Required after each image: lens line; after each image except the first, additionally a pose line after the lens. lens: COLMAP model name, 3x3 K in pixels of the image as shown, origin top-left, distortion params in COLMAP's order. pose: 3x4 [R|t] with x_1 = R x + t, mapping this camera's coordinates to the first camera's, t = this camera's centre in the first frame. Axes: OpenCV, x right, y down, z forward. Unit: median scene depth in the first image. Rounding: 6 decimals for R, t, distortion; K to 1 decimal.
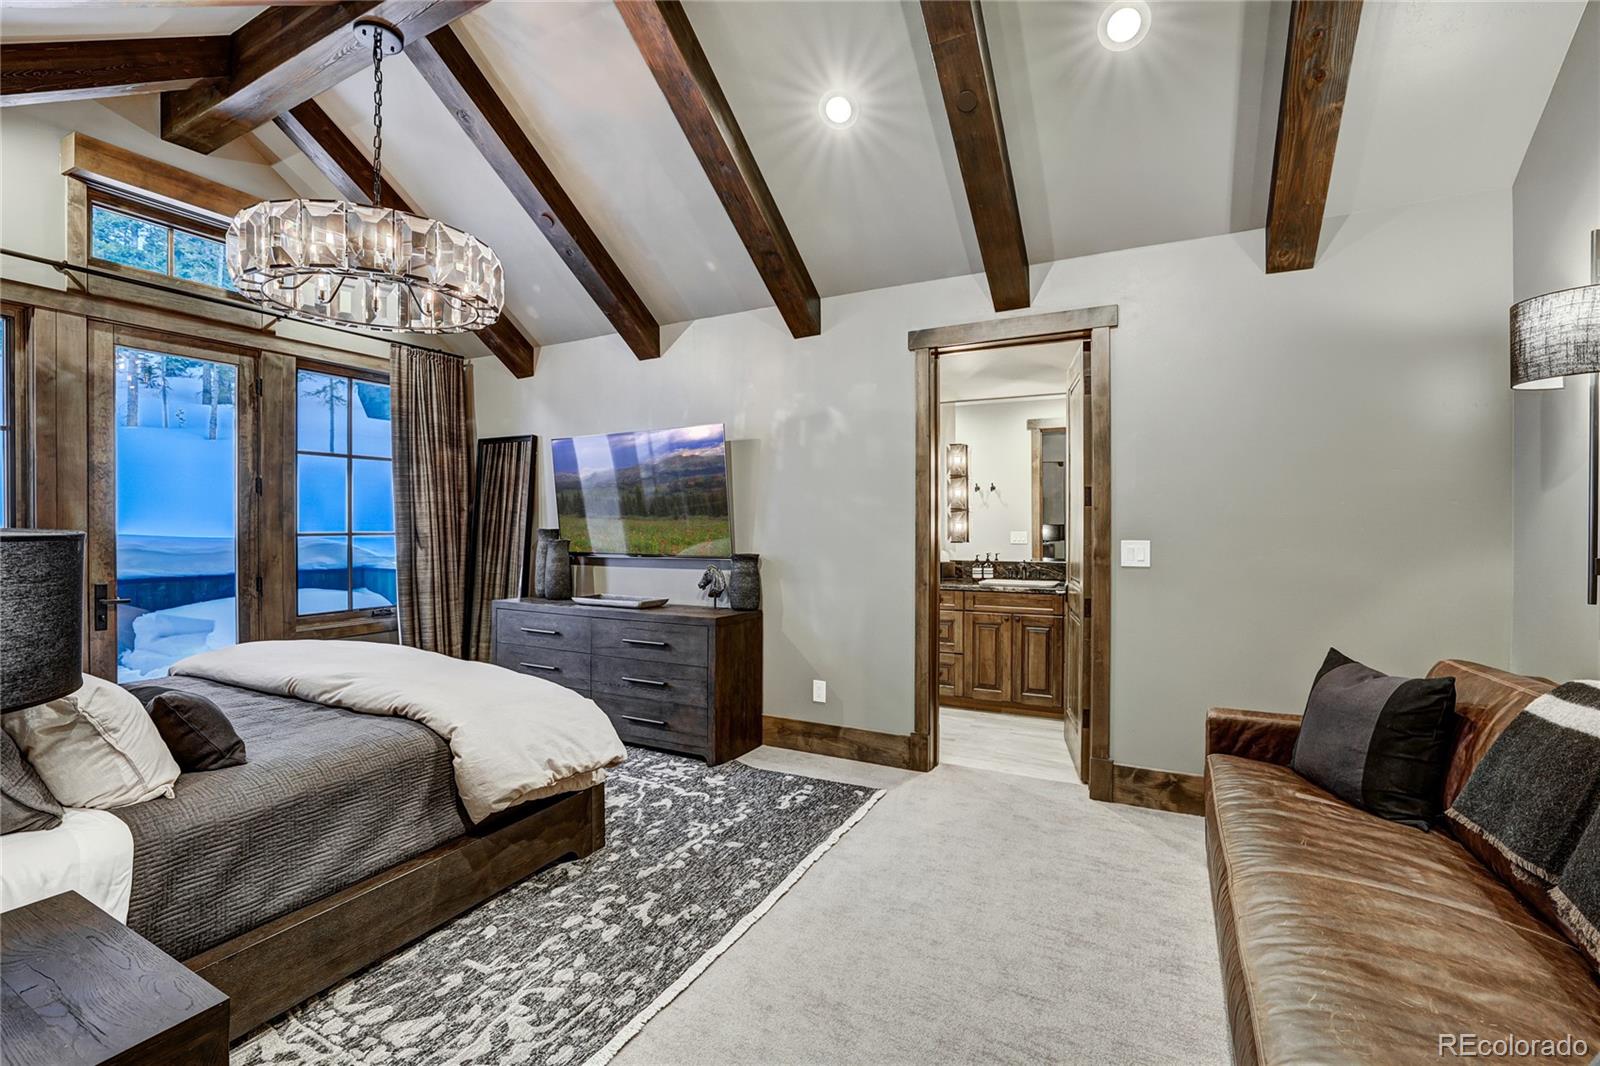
lens RADIAL K [[683.4, 0, 800.0], [0, 683.4, 533.0], [0, 0, 1]] dist [-0.000152, -0.000004]
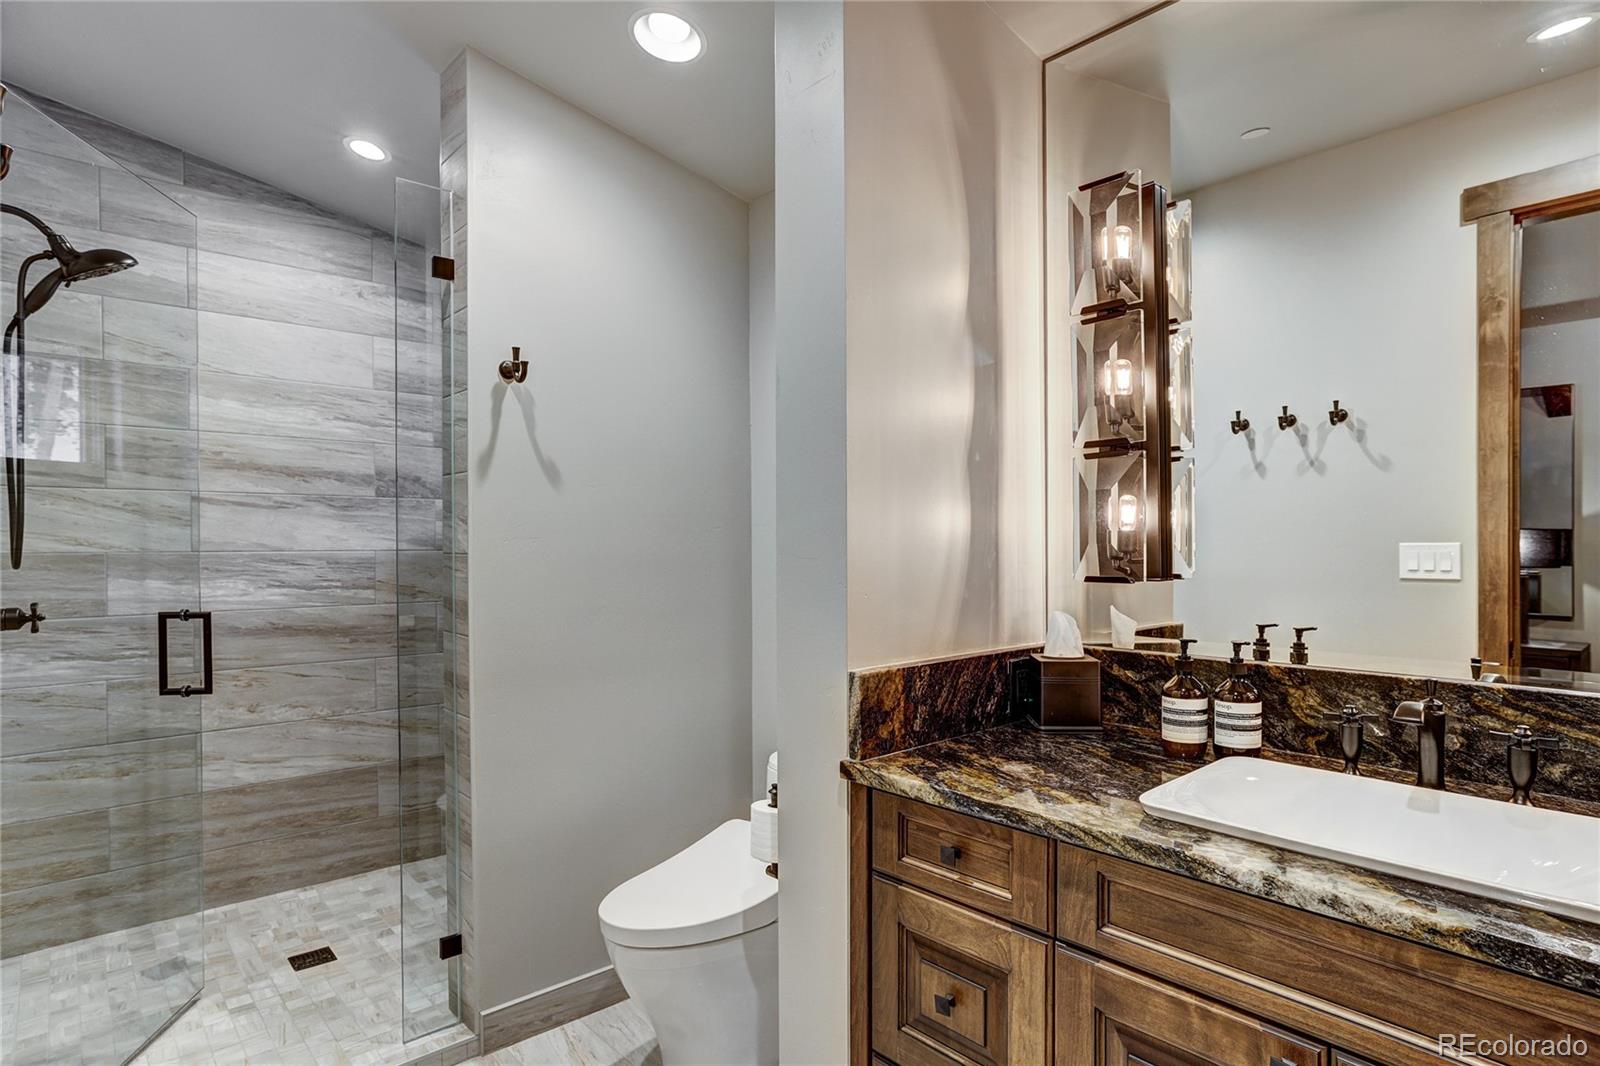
lens RADIAL K [[830.3, 0, 795.9], [0, 830.3, 555.8], [0, 0, 1]] dist [-0.000027, -0.000035]
pose [[0.934953, -0.000082, -0.354771, 0.228914], [0.001270, 0.999994, 0.003116, 0.002397], [0.354769, -0.003364, 0.934948, 0.673796]]
